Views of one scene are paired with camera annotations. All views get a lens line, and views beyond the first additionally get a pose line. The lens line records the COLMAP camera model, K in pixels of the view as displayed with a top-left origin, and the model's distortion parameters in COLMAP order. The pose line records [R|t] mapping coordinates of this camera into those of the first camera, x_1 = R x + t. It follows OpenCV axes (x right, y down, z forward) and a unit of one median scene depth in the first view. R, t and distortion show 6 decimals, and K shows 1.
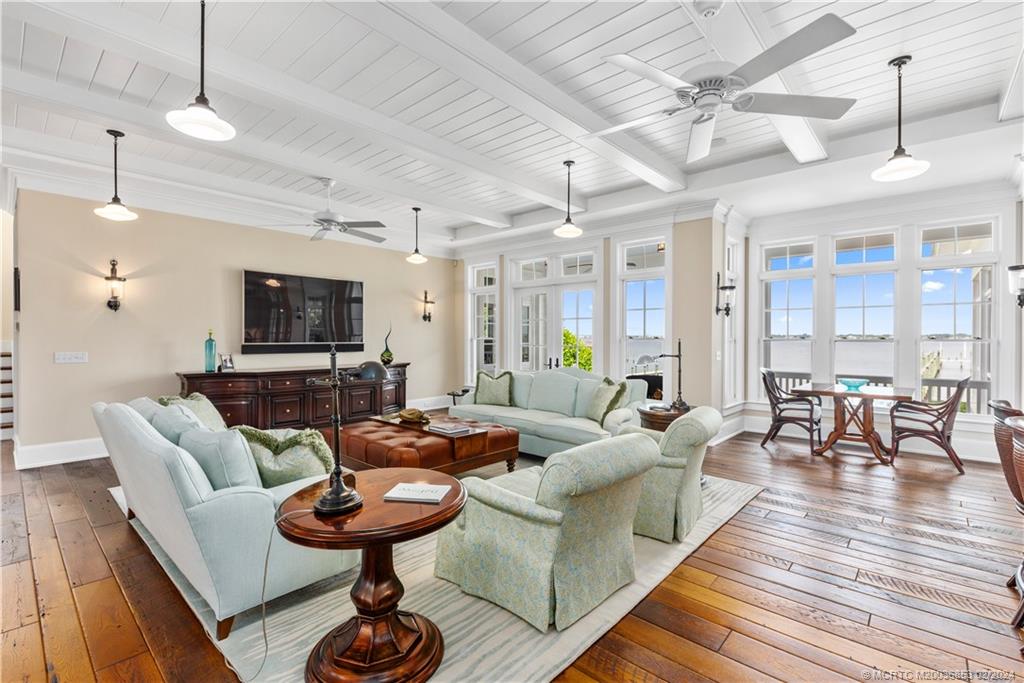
lens RADIAL K [[458.3, 0, 512.0], [0, 458.3, 341.5], [0, 0, 1]] dist [0.000311, 0.000081]
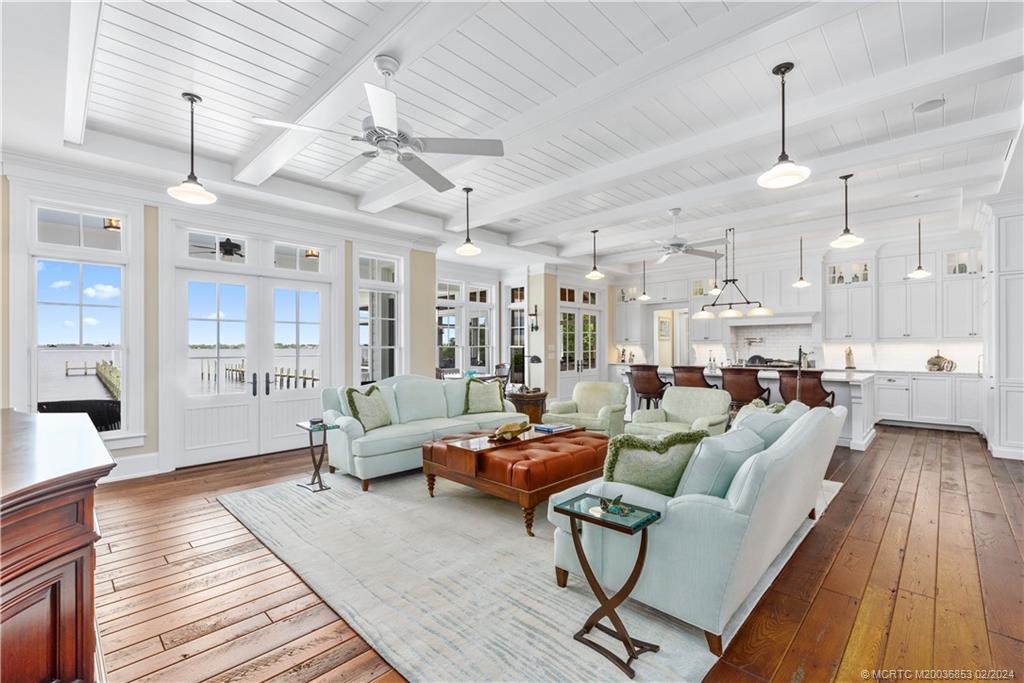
lens RADIAL K [[449.2, 0, 512.4], [0, 449.2, 350.7], [0, 0, 1]] dist [0.000542, 0.000029]
pose [[0.029805, -0.007171, 0.999530, -0.923910], [0.007865, 0.999945, 0.006940, -0.001870], [-0.999525, 0.007654, 0.029860, 0.815326]]
